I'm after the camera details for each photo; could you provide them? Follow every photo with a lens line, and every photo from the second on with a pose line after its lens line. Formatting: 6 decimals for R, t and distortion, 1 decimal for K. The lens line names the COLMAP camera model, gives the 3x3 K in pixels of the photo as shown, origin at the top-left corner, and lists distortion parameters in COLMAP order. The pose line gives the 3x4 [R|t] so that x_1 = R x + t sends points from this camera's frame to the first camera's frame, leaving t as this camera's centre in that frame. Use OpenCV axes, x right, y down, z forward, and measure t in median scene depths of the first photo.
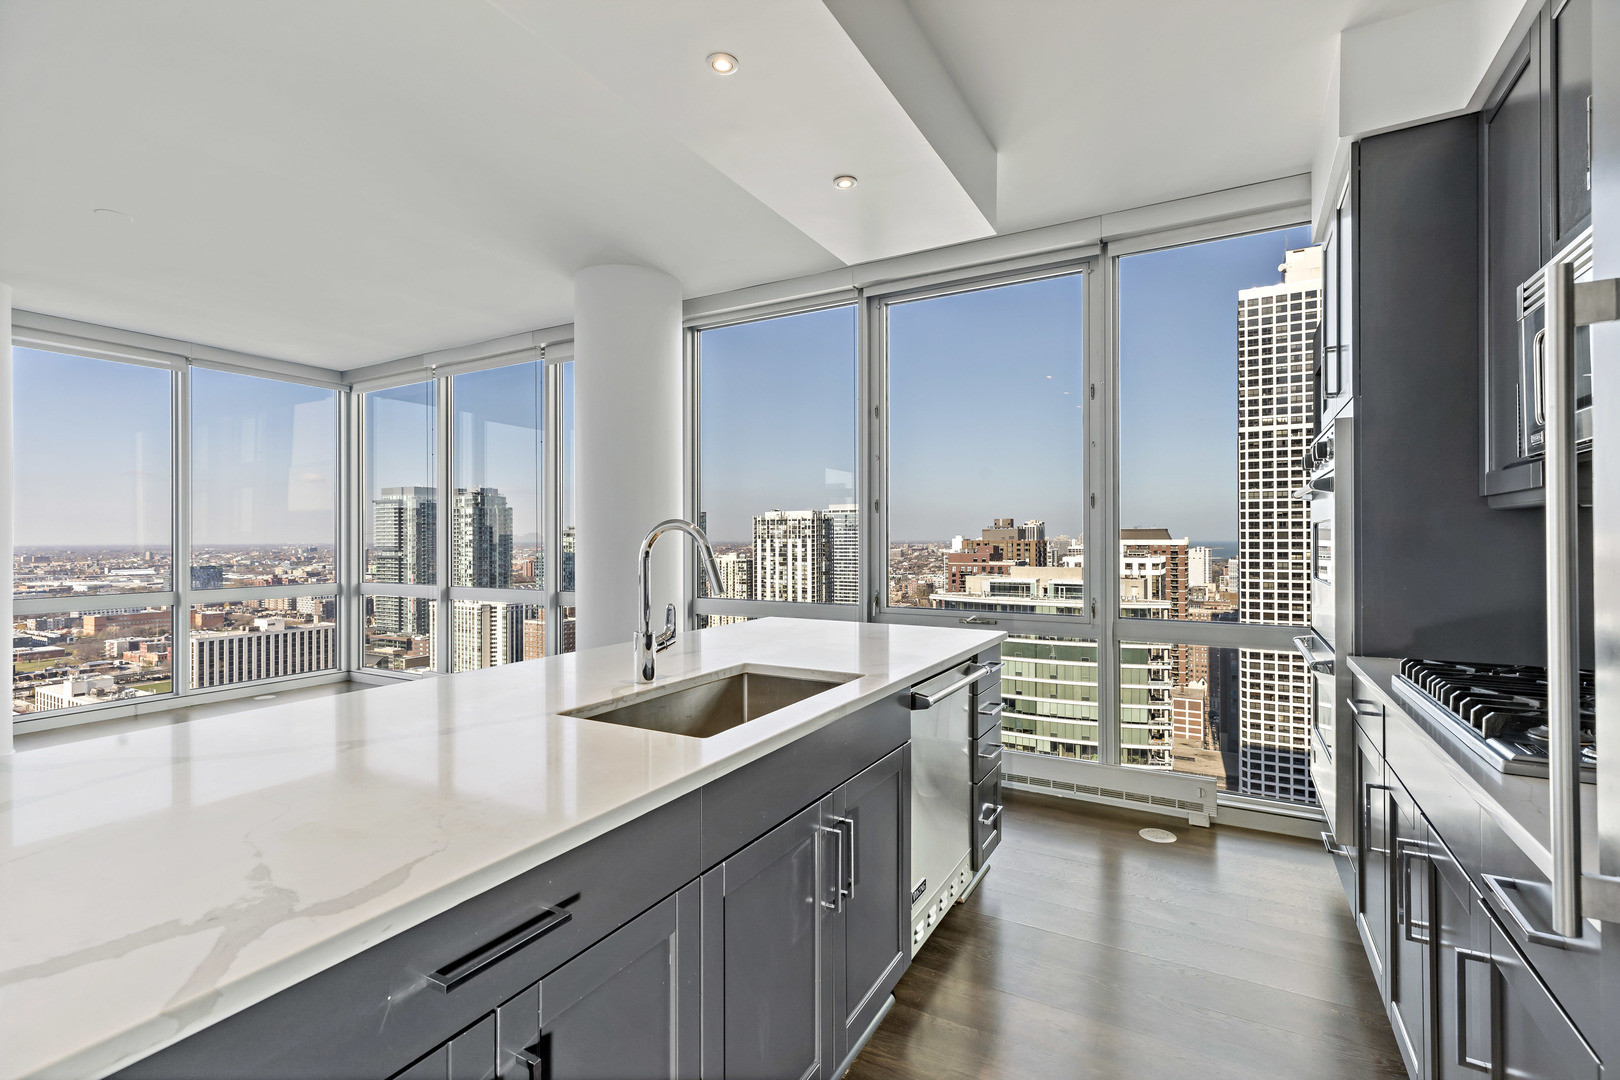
lens RADIAL K [[735.9, 0, 813.1], [0, 735.9, 529.5], [0, 0, 1]] dist [0.009589, -0.000243]
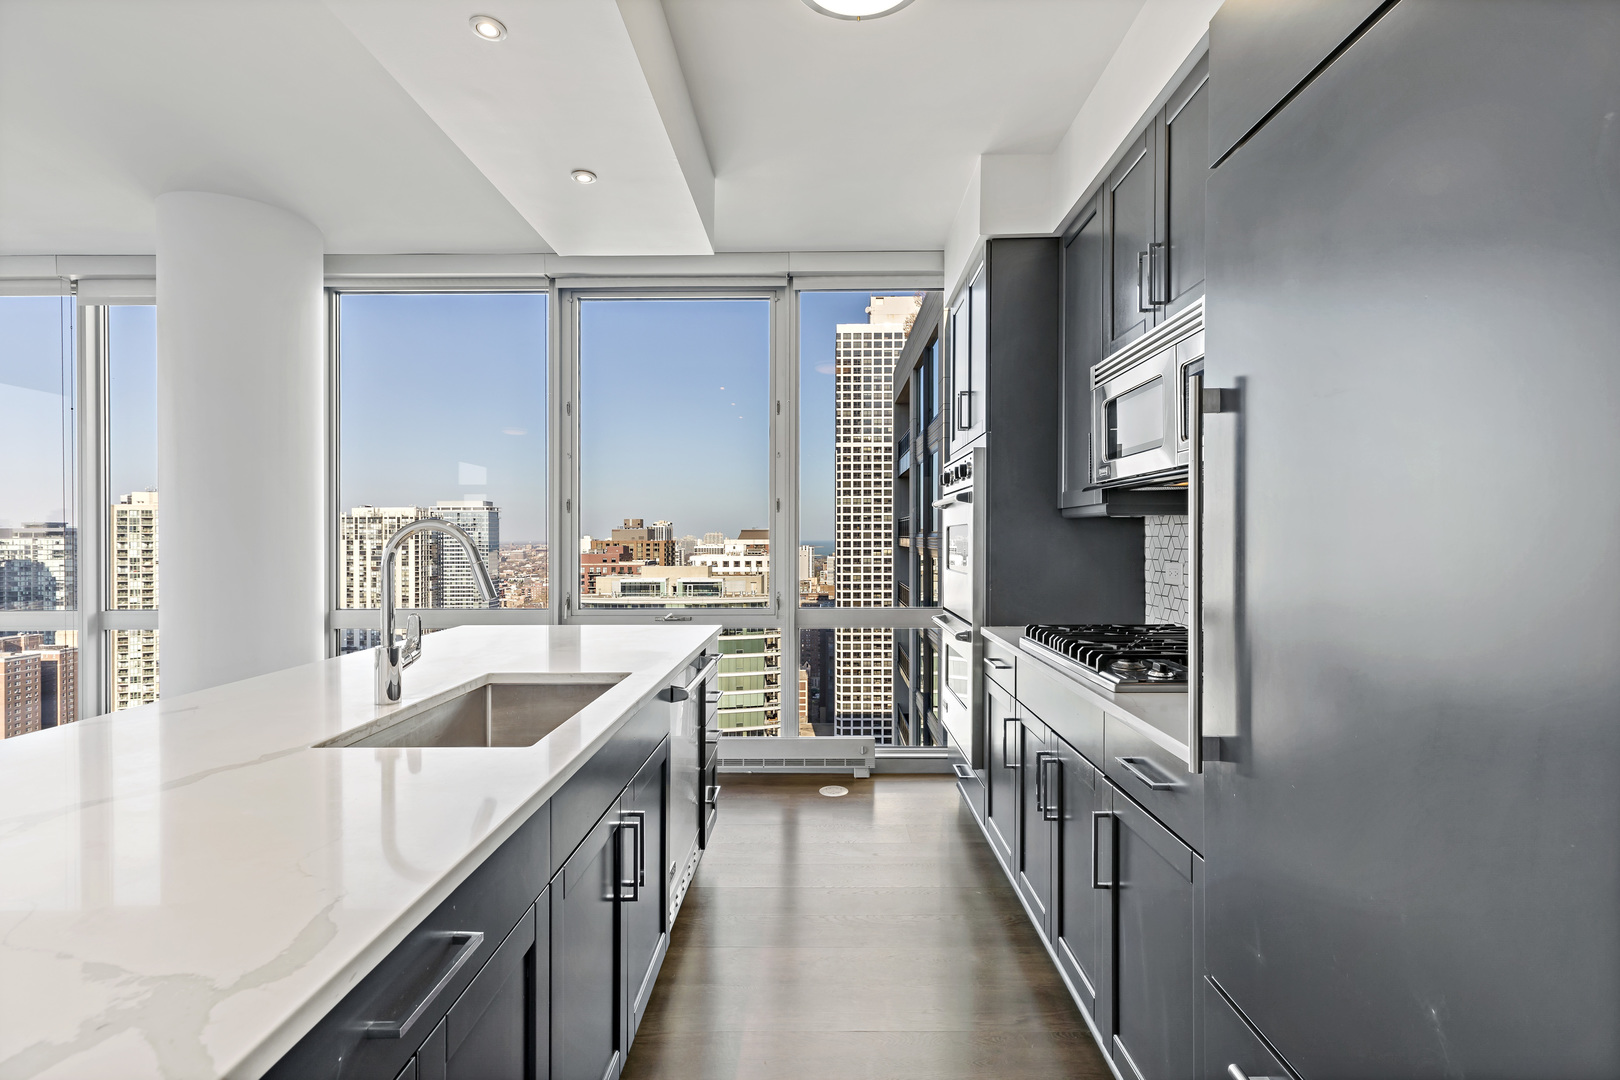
lens RADIAL K [[735.9, 0, 814.1], [0, 735.9, 538.8], [0, 0, 1]] dist [0.009589, -0.000243]
pose [[0.878164, -0.002059, 0.478355, -0.107823], [-0.003864, 0.999928, 0.011397, -0.000774], [-0.478344, -0.011857, 0.878092, -0.009750]]
